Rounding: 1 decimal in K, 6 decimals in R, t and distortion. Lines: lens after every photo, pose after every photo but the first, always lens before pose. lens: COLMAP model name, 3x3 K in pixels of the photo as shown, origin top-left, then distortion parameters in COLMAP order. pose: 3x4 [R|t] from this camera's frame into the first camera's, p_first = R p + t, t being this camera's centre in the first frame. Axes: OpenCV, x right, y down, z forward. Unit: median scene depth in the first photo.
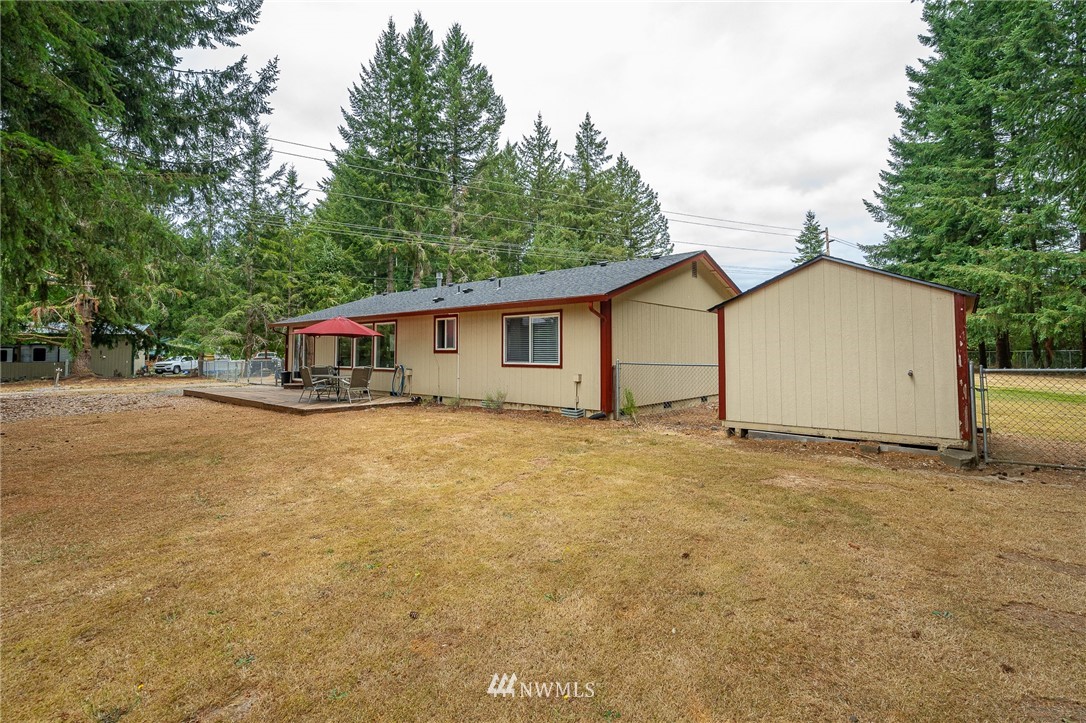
lens RADIAL K [[509.1, 0, 542.5], [0, 509.1, 337.3], [0, 0, 1]] dist [-0.018890, 0.000078]
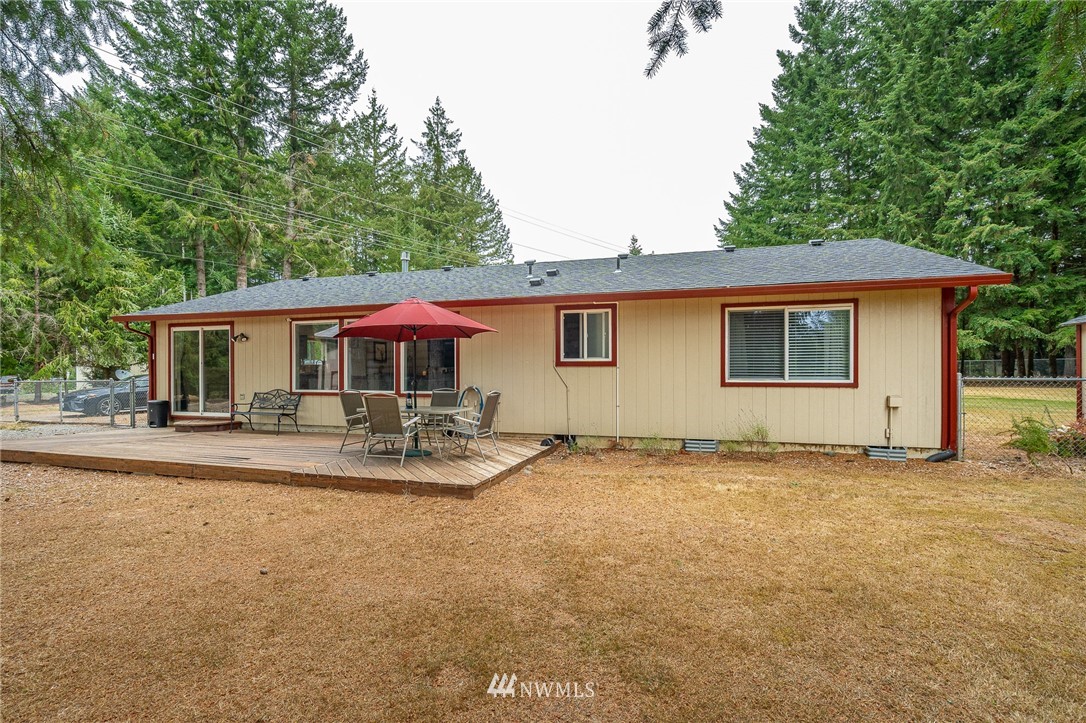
lens RADIAL K [[513.9, 0, 539.0], [0, 513.9, 369.5], [0, 0, 1]] dist [-0.003939, -0.000761]
pose [[0.918643, -0.004941, 0.395059, -0.139704], [-0.007890, 0.999493, 0.030849, 0.004570], [-0.395011, -0.031457, 0.918138, 0.125786]]
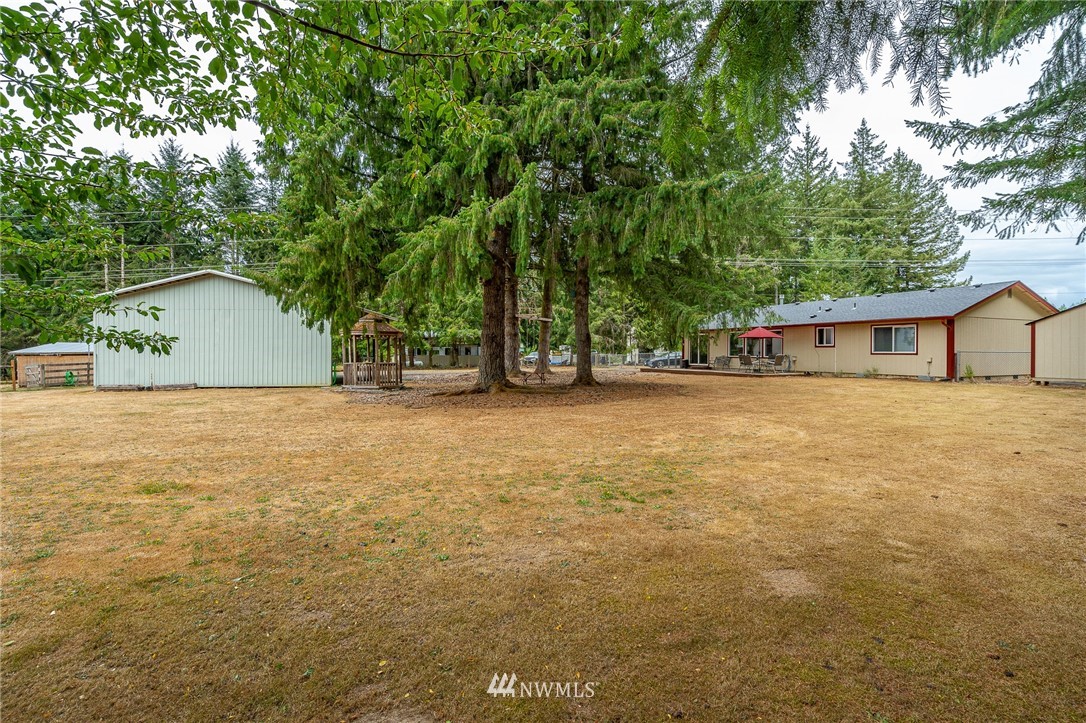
lens RADIAL K [[495.2, 0, 546.9], [0, 495.2, 357.6], [0, 0, 1]] dist [-0.001609, 0.000517]
pose [[0.909186, 0.007173, -0.416329, -0.099735], [0.010304, 0.999158, 0.039718, -0.003407], [0.416263, -0.040401, 0.908346, -0.271571]]
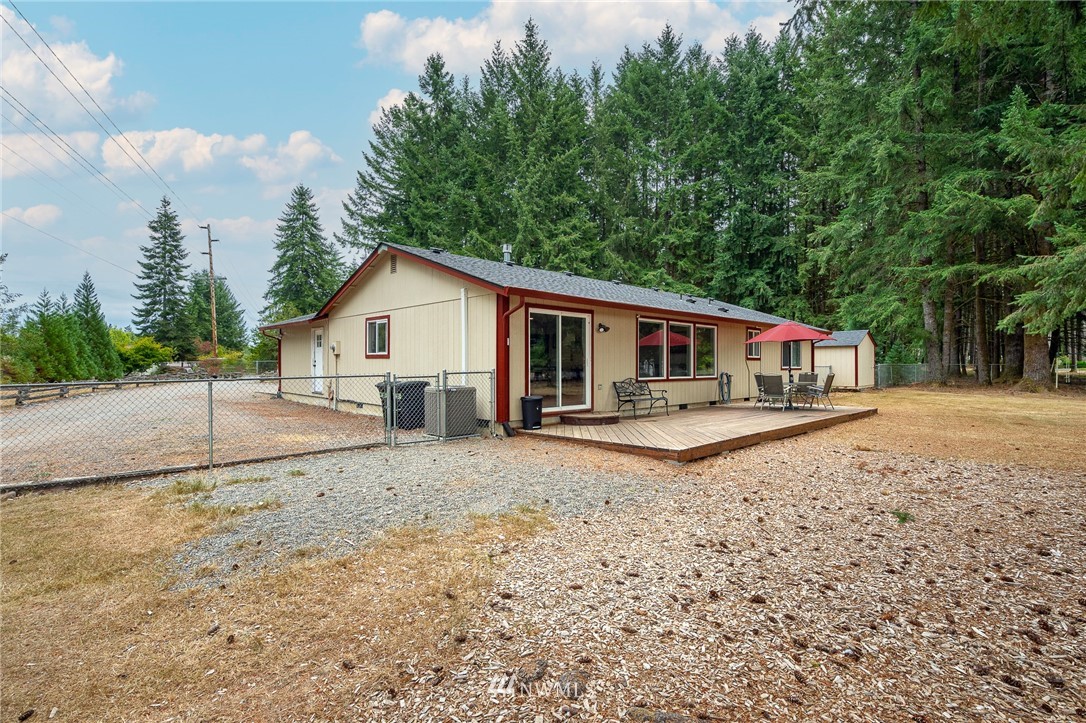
lens RADIAL K [[513.9, 0, 539.0], [0, 513.9, 369.5], [0, 0, 1]] dist [-0.003939, -0.000761]
pose [[0.092740, -0.013396, 0.995600, -0.400250], [-0.032460, 0.999337, 0.016470, 0.014057], [-0.995161, -0.033844, 0.092244, 0.392214]]
